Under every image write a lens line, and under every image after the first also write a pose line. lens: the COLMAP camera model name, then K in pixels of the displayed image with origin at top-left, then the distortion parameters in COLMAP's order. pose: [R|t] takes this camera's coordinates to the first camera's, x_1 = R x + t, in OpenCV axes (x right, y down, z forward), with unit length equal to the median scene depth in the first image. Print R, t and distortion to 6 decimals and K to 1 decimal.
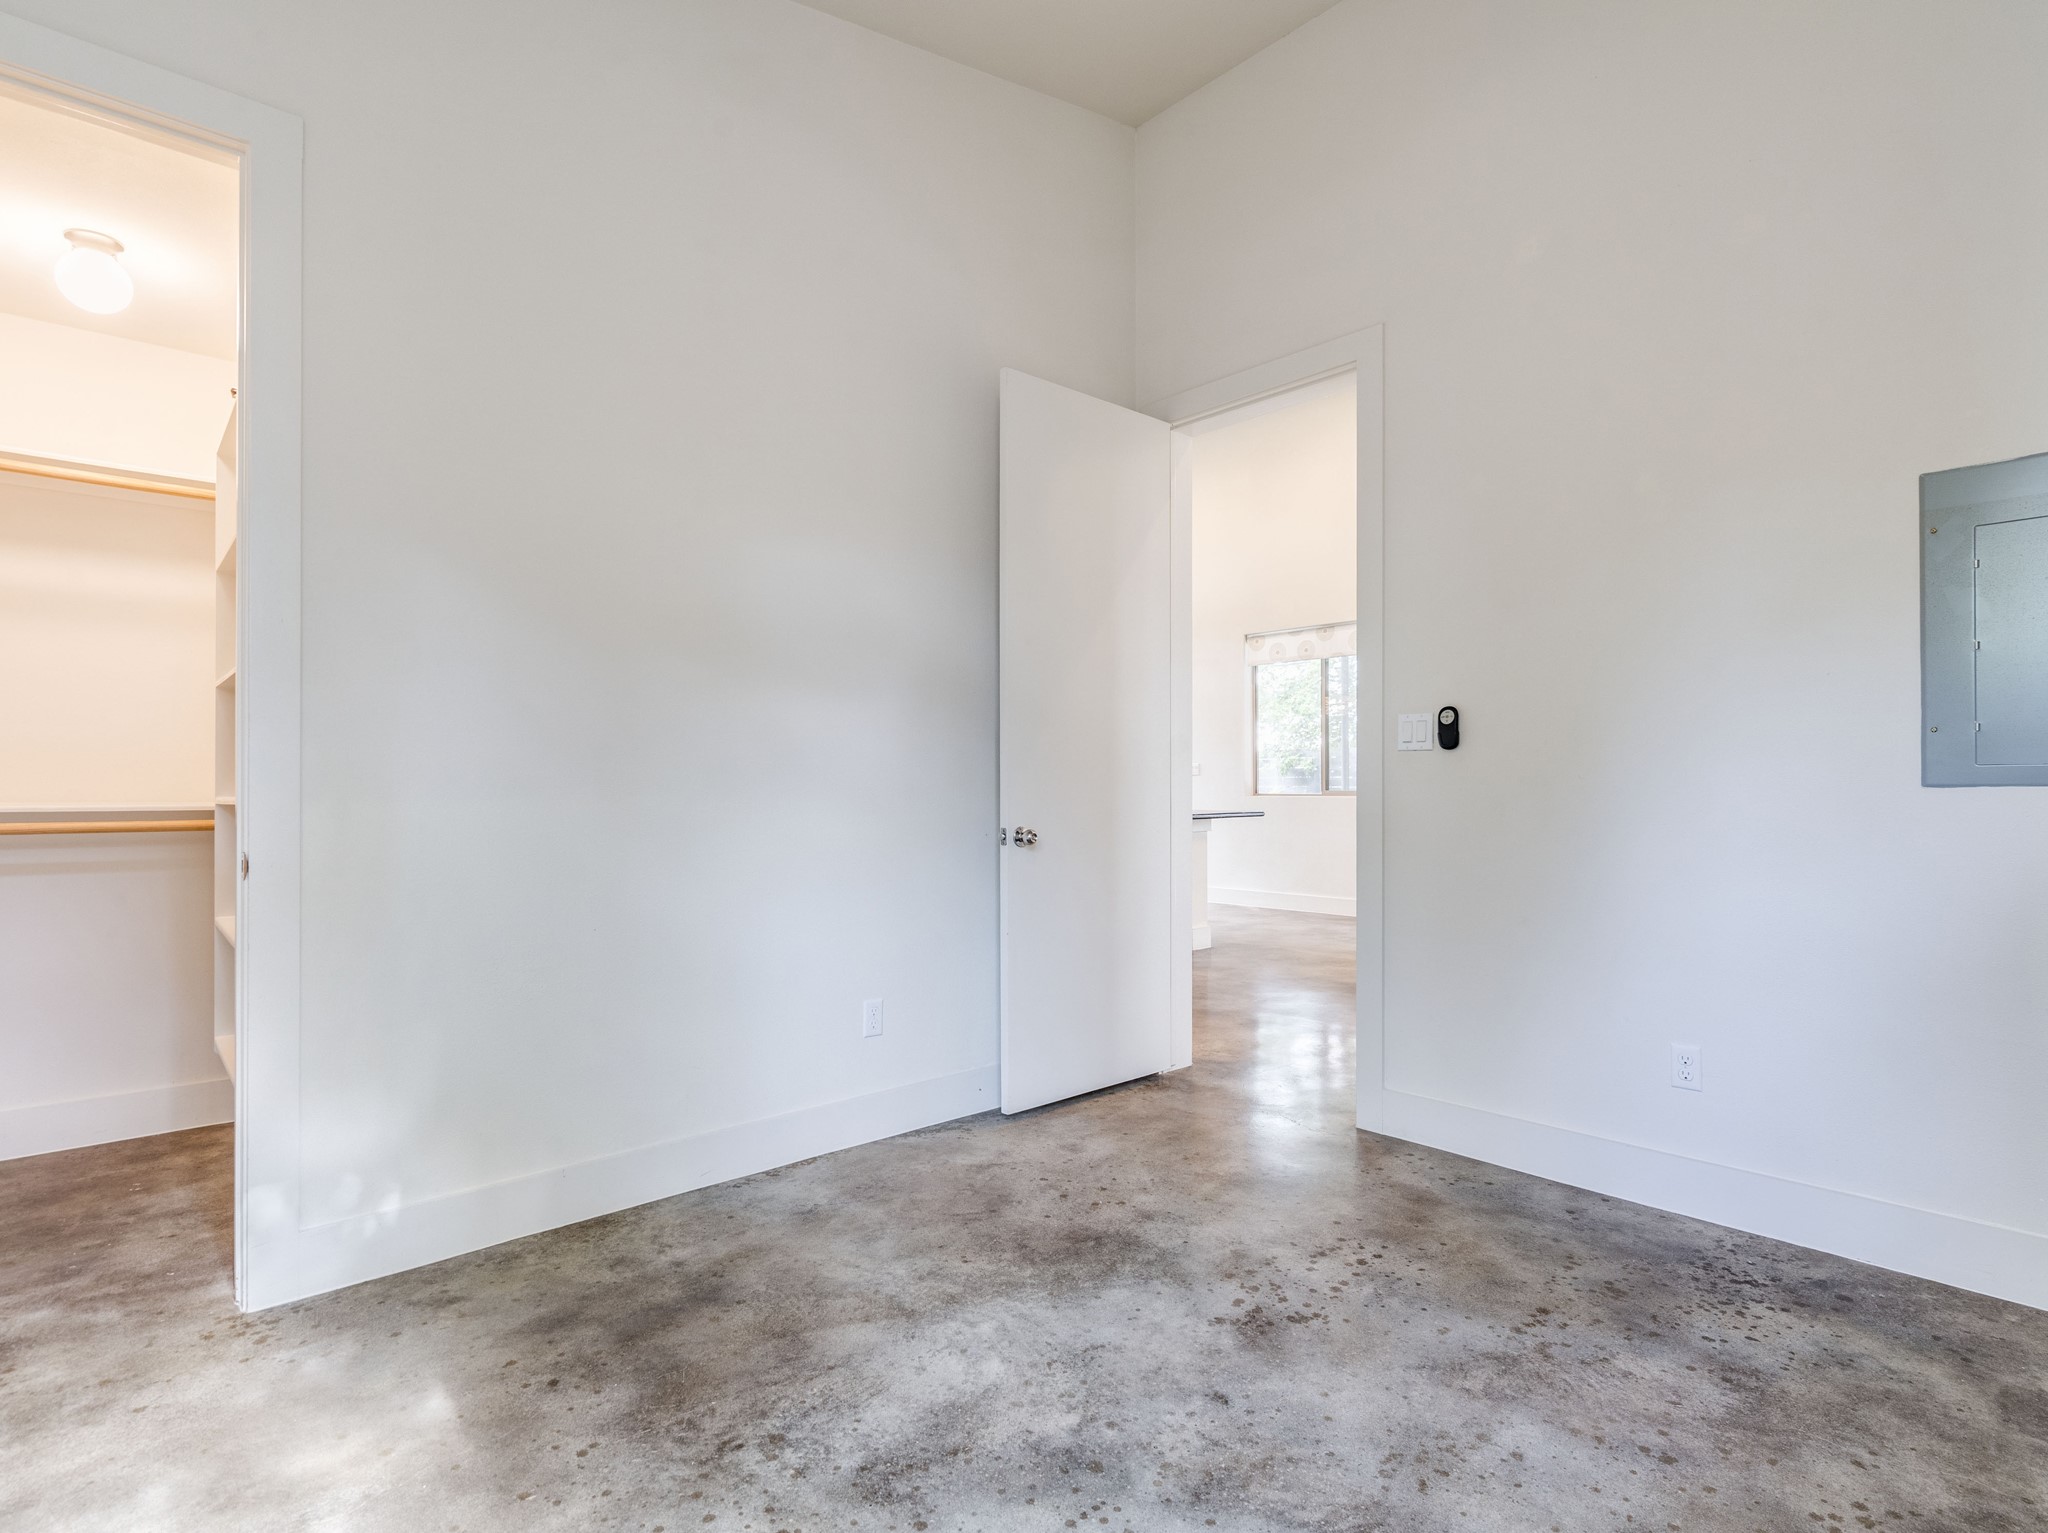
lens RADIAL K [[1078.9, 0, 1026.8], [0, 1078.9, 775.3], [0, 0, 1]] dist [-0.006801, 0.001705]
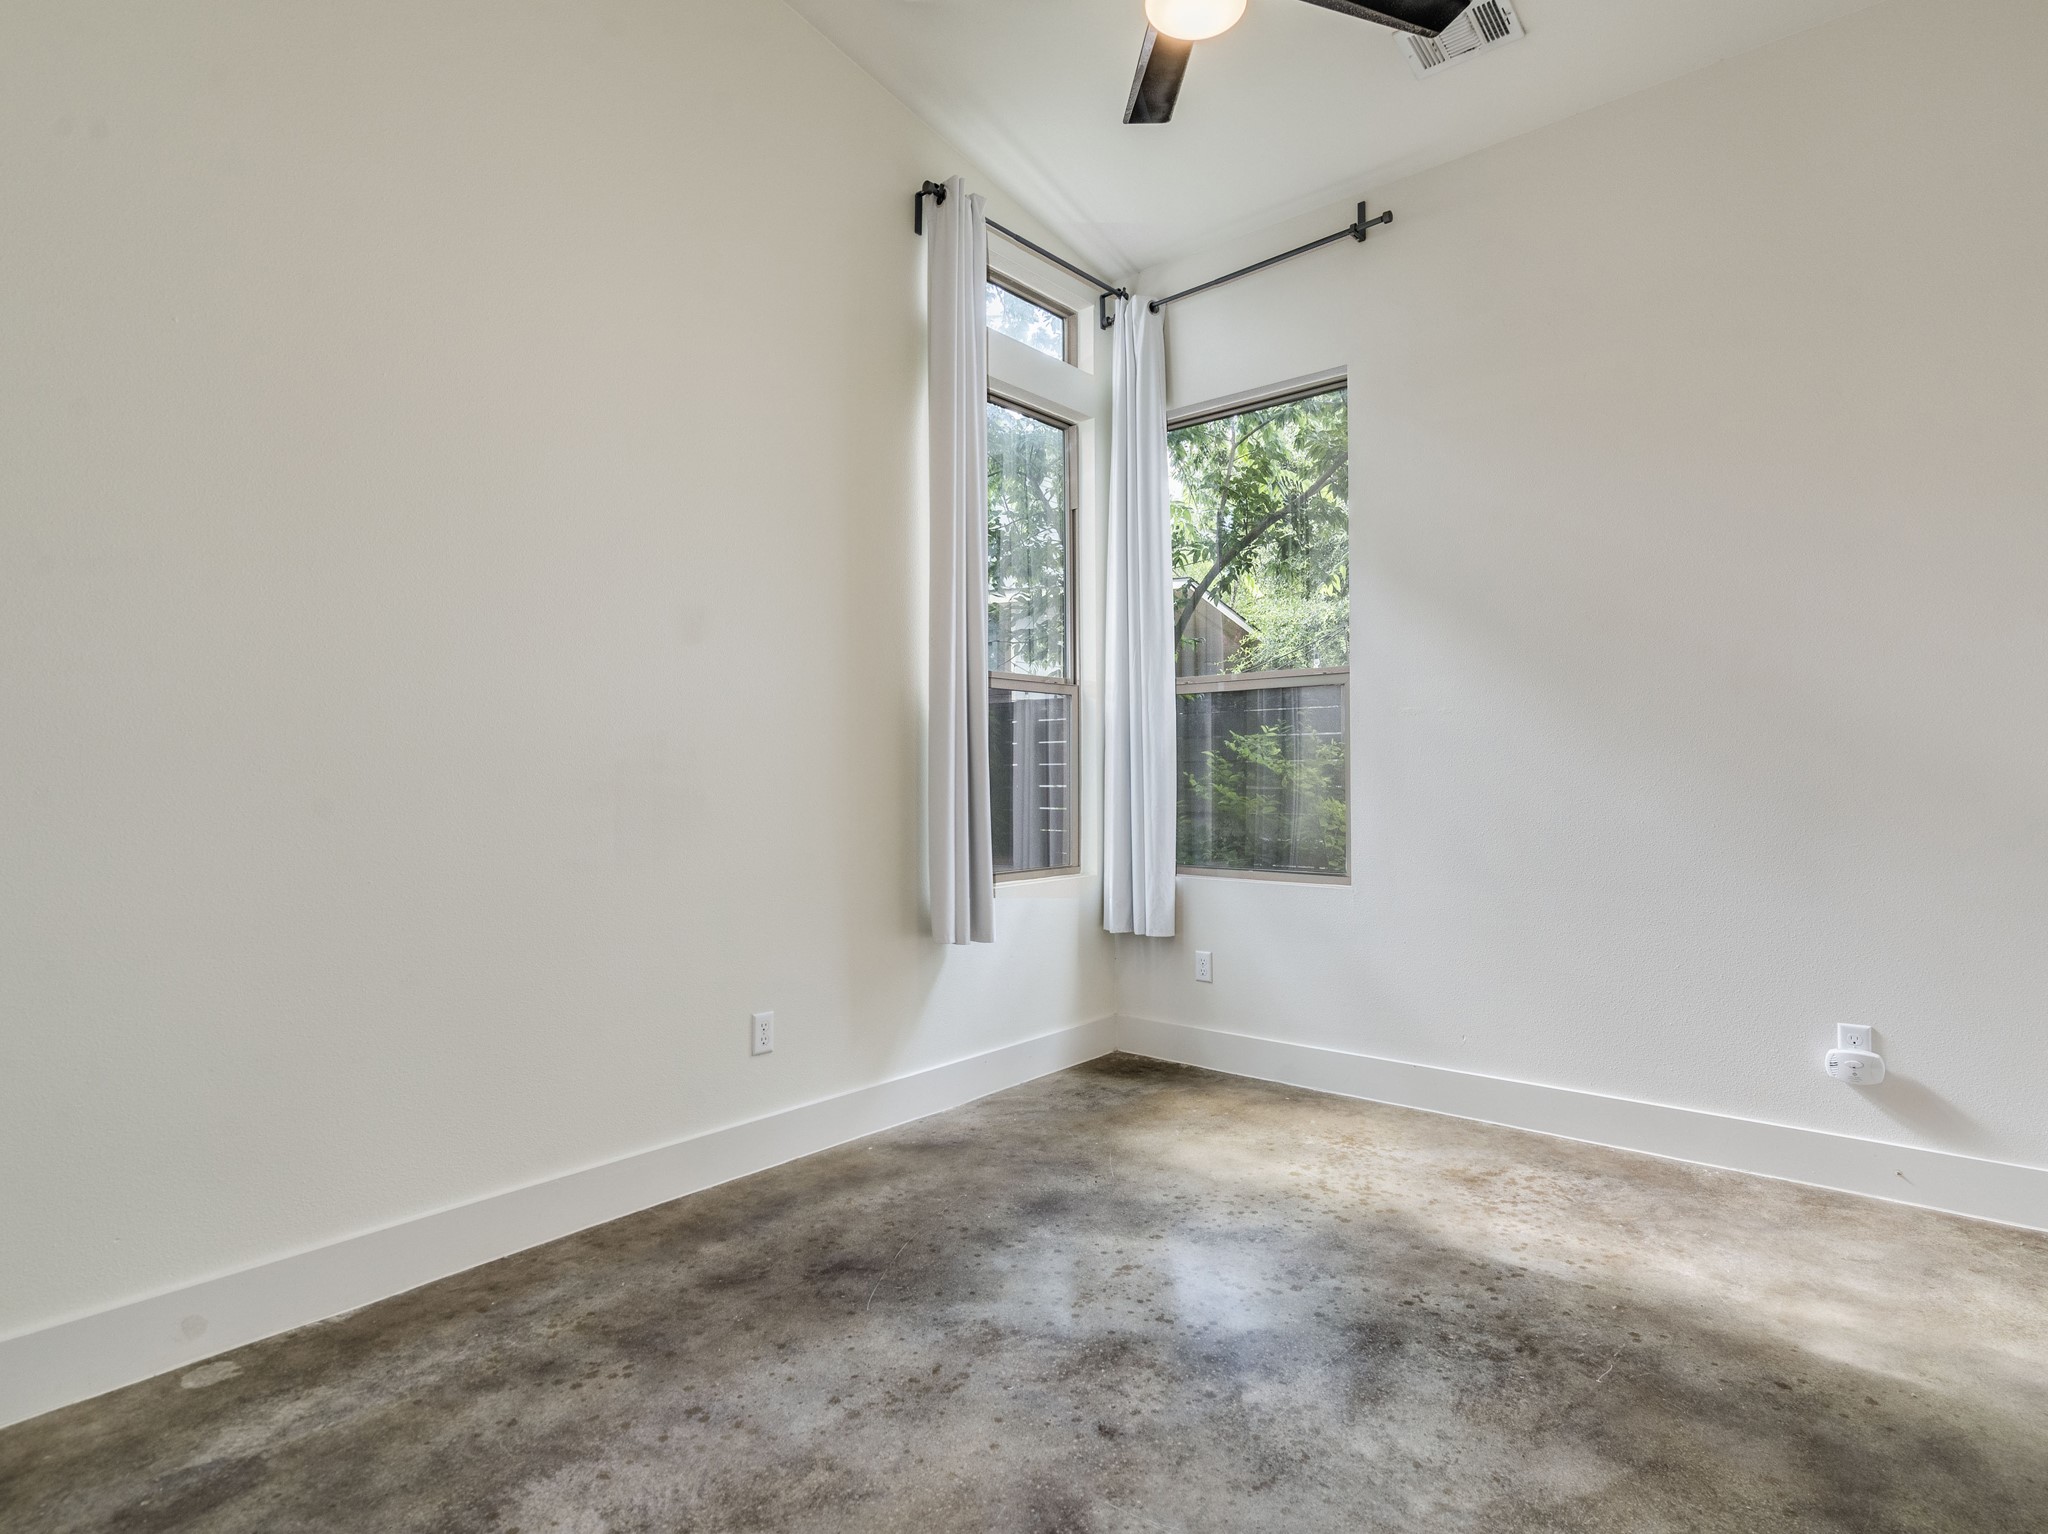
lens RADIAL K [[1078.9, 0, 1026.8], [0, 1078.9, 775.8], [0, 0, 1]] dist [-0.006801, 0.001705]
pose [[-0.992769, 0.009907, -0.119629, 0.367169], [0.011199, 0.999886, -0.010132, 0.018114], [0.119515, -0.011399, -0.992767, 1.992654]]
